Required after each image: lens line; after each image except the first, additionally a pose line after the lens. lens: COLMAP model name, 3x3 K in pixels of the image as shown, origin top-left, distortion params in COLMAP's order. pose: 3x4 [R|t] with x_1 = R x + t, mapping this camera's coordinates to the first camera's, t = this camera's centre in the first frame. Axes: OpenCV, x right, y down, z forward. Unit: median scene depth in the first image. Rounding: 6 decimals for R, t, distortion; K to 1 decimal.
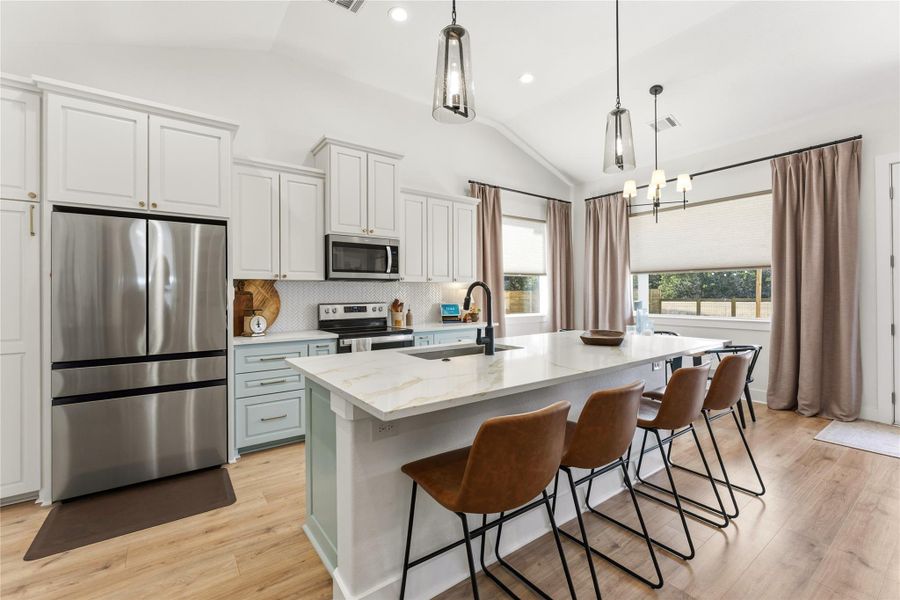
lens RADIAL K [[389.5, 0, 450.0], [0, 389.5, 300.0], [0, 0, 1]] dist [-0.000194, -0.000107]
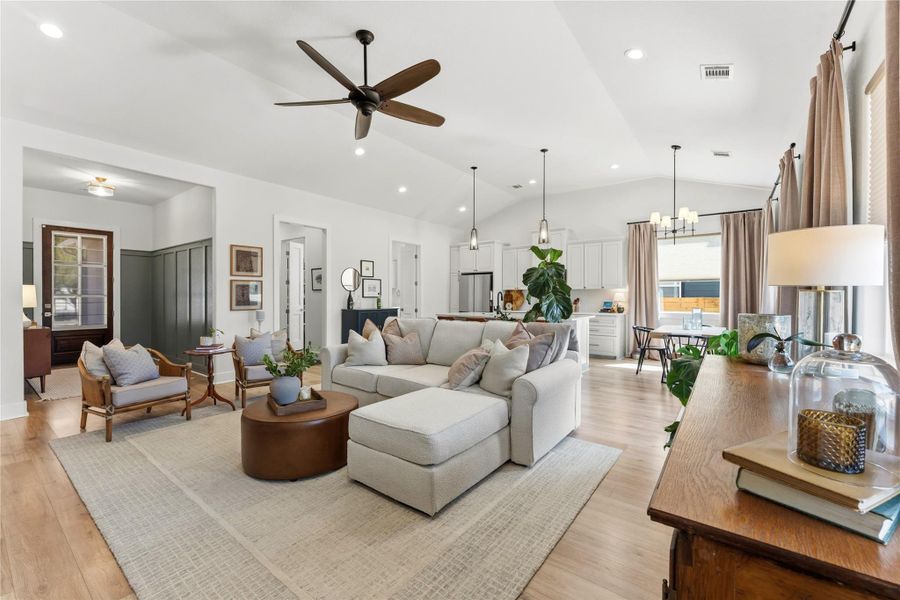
lens RADIAL K [[367.6, 0, 448.8], [0, 367.6, 298.6], [0, 0, 1]] dist [-0.000423, -0.000069]
pose [[0.290923, 0.013563, -0.956650, 1.662092], [-0.015565, 0.999834, 0.009442, -0.007651], [0.956620, 0.012143, 0.291086, -0.158977]]
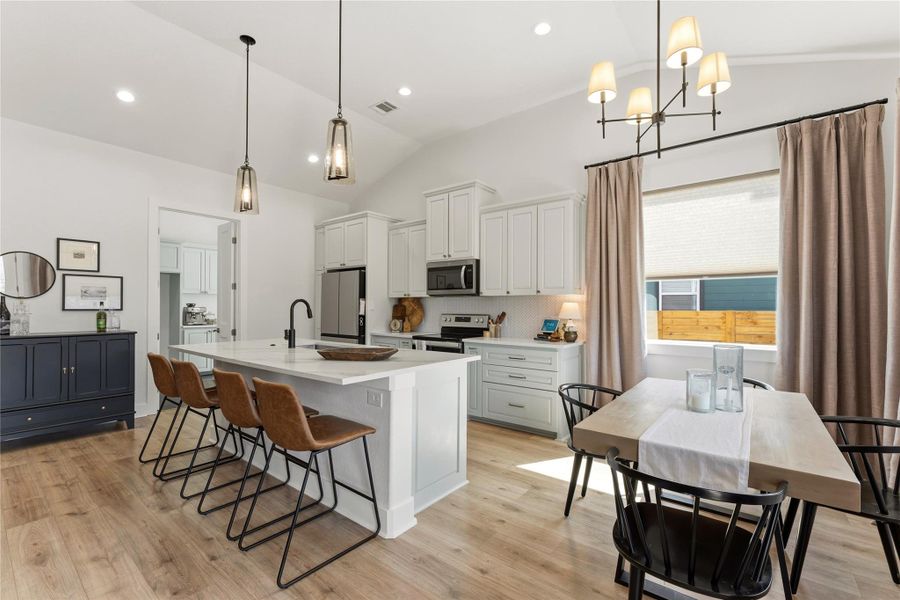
lens RADIAL K [[381.7, 0, 448.3], [0, 381.7, 305.3], [0, 0, 1]] dist [0.000568, 0.000069]
pose [[0.264298, 0.003179, -0.964436, 0.968642], [-0.018364, 0.999830, -0.001737, -0.018646], [0.964266, 0.018170, 0.264311, 0.686626]]
